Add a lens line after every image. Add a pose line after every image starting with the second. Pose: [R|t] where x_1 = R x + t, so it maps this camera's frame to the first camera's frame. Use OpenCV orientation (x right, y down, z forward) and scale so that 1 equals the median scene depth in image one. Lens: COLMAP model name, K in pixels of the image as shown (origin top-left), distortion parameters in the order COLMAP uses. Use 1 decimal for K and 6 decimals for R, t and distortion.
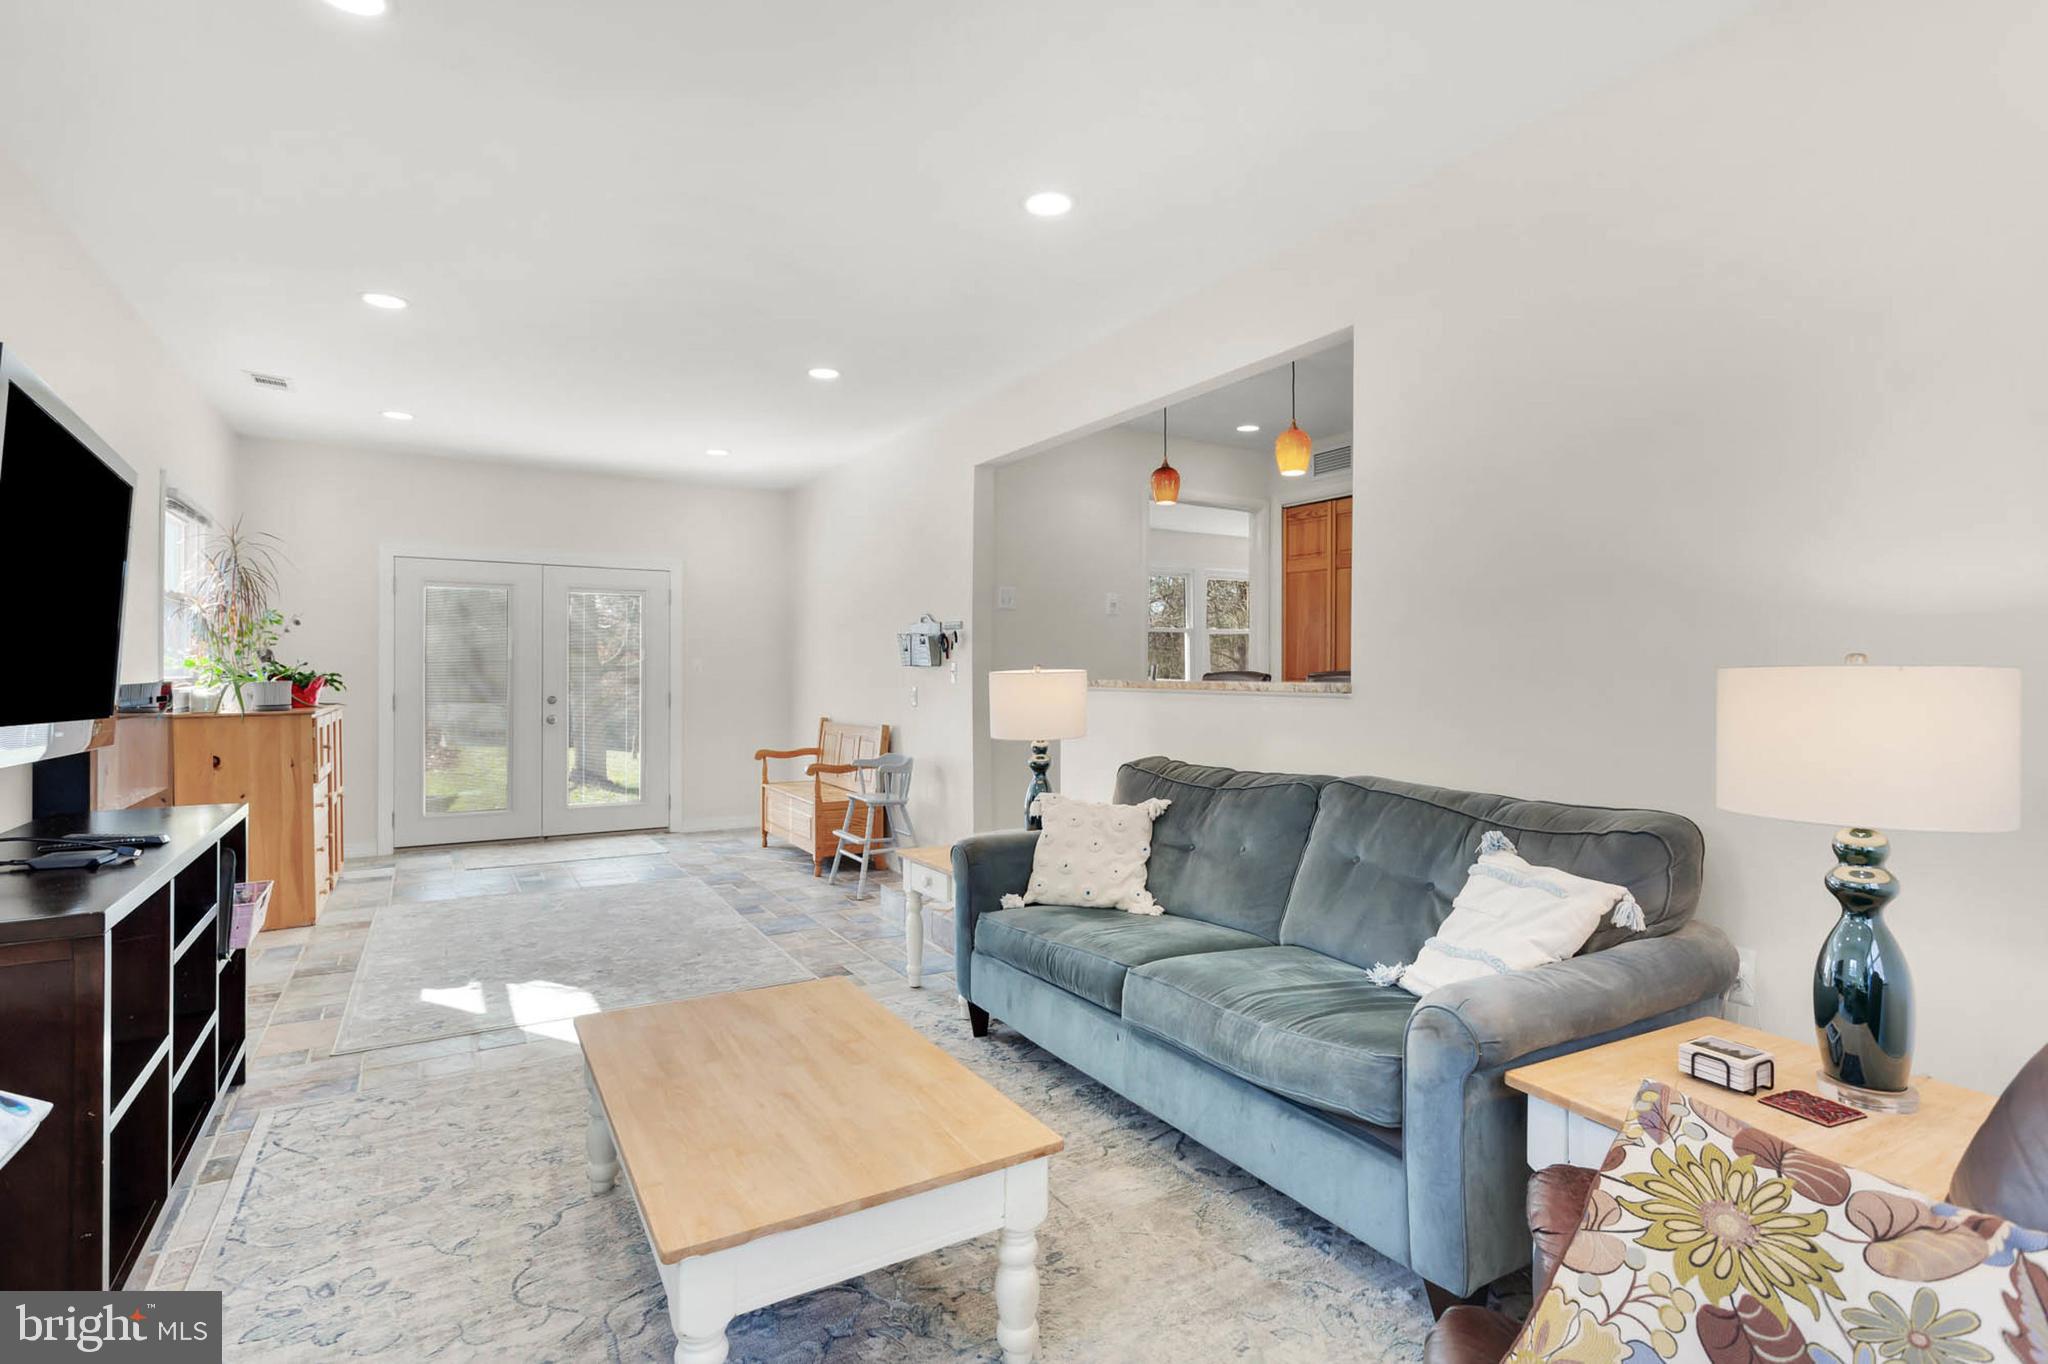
lens RADIAL K [[1003.6, 0, 1029.6], [0, 1003.6, 680.7], [0, 0, 1]] dist [0.001786, 0.000460]
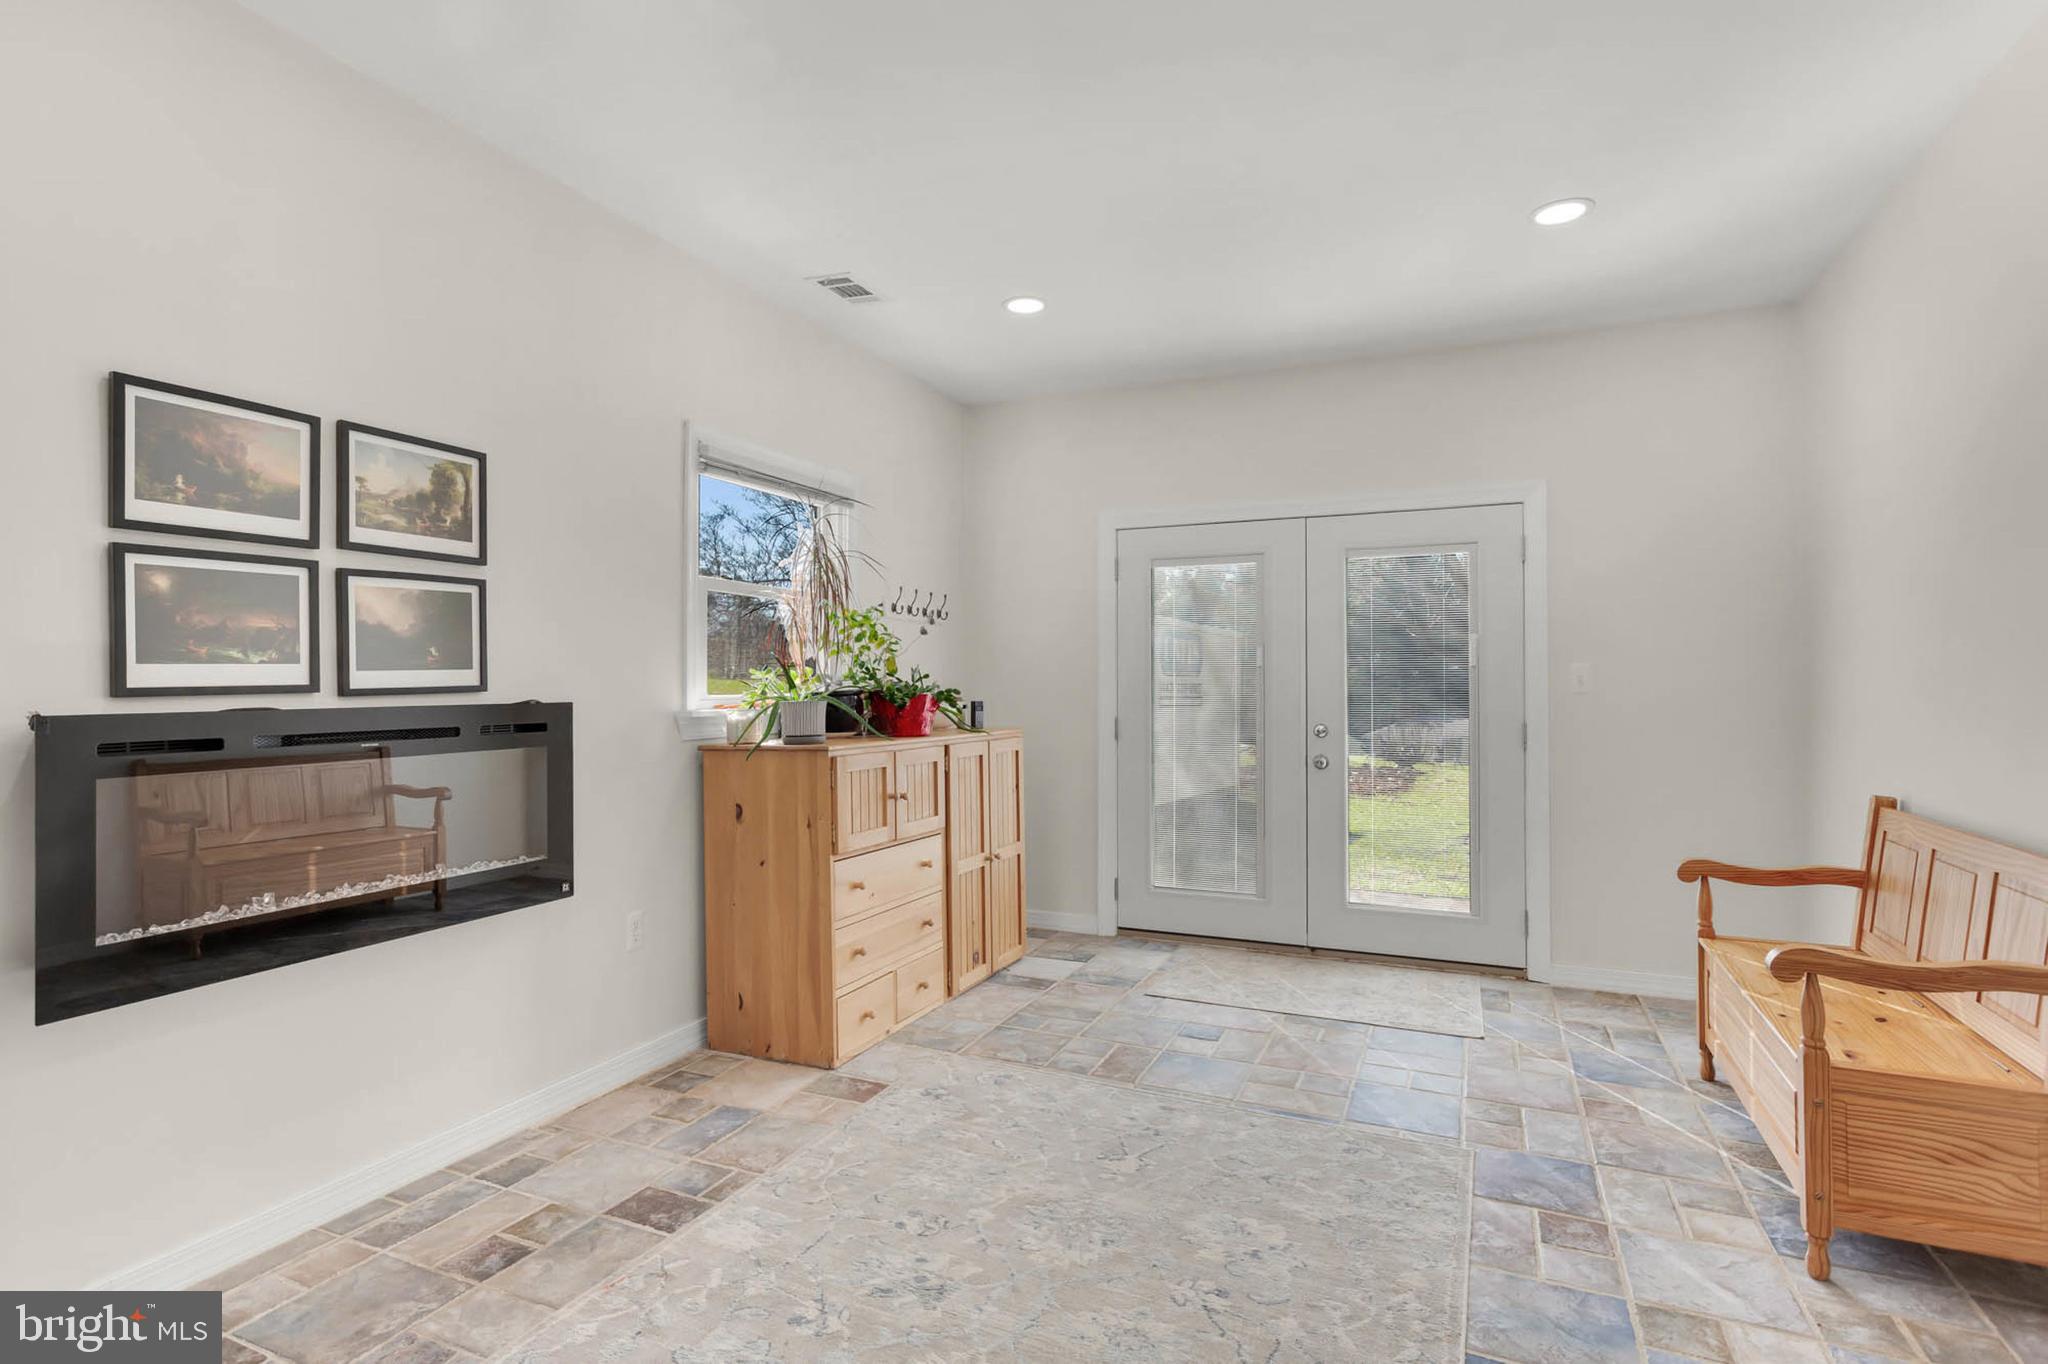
lens RADIAL K [[1003.6, 0, 991.7], [0, 1003.6, 676.0], [0, 0, 1]] dist [0.001786, 0.000460]
pose [[0.554439, -0.012014, -0.832138, -0.068586], [-0.005356, 0.999824, -0.018004, -0.003375], [0.832207, 0.014439, 0.554277, 0.493584]]
